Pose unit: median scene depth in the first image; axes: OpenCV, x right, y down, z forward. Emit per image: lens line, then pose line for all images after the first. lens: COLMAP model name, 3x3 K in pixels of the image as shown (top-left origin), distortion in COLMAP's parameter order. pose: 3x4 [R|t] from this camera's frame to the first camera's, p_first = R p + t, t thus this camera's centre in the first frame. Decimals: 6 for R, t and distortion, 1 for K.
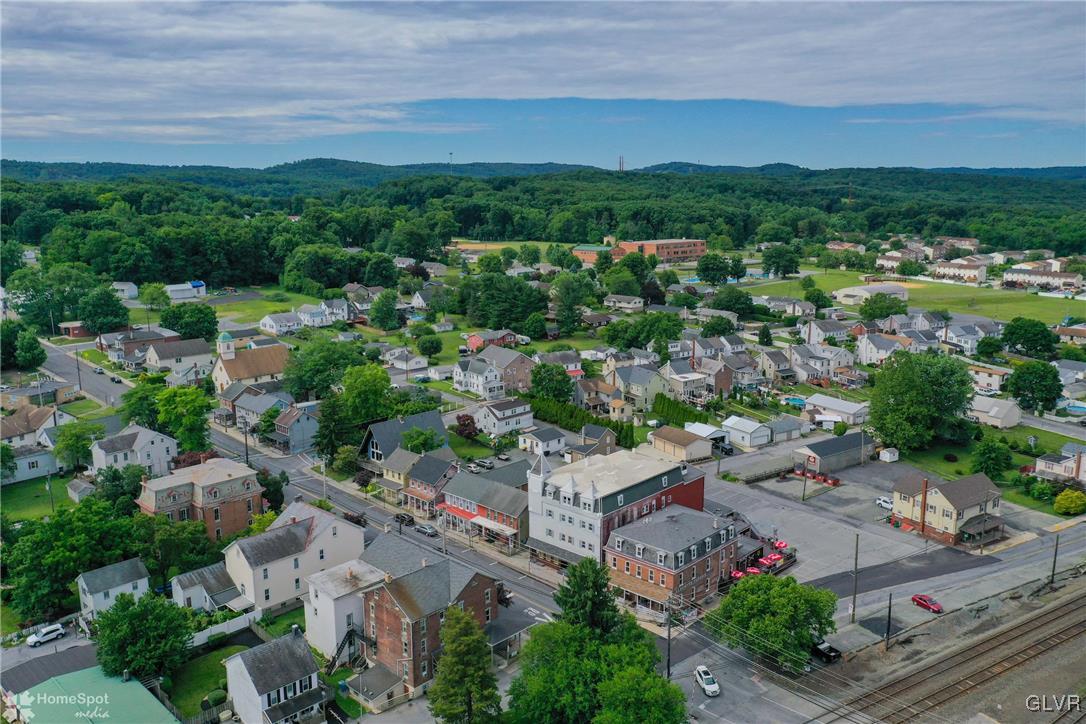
lens RADIAL K [[864.9, 0, 543.0], [0, 864.9, 362.0], [0, 0, 1]] dist [-0.003661, -0.000353]
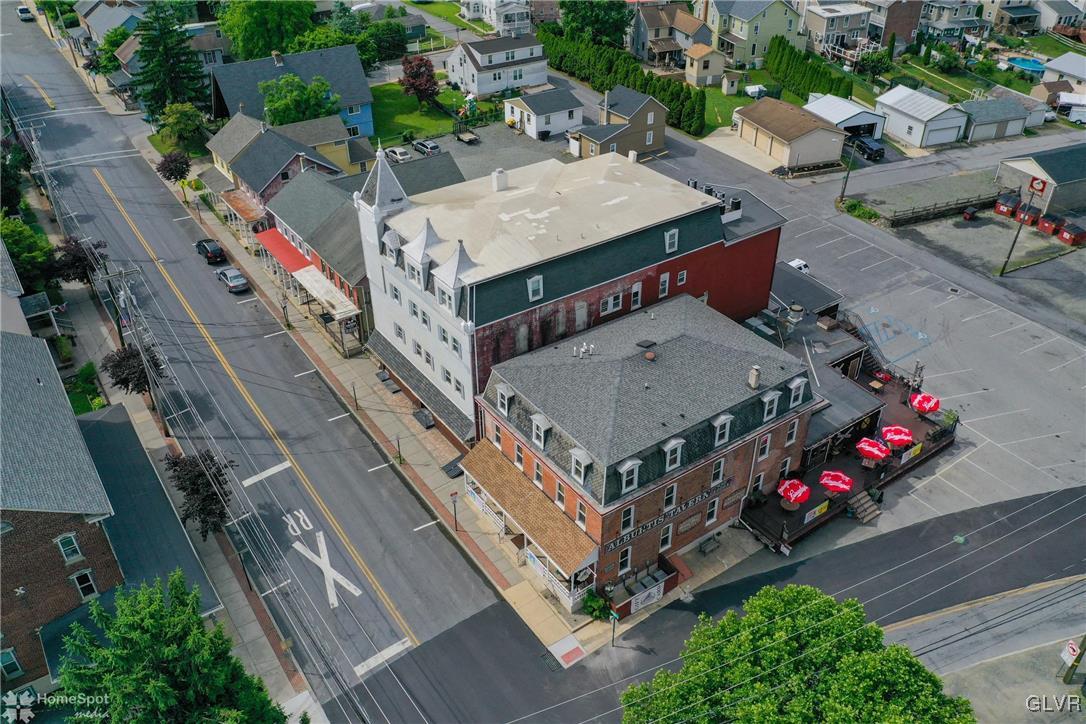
lens RADIAL K [[864.9, 0, 543.0], [0, 864.9, 362.0], [0, 0, 1]] dist [-0.003661, -0.000353]
pose [[0.980406, 0.110602, -0.163009, 0.112421], [-0.039507, 0.921087, 0.387348, 0.021661], [0.192987, -0.373318, 0.907408, 0.417359]]
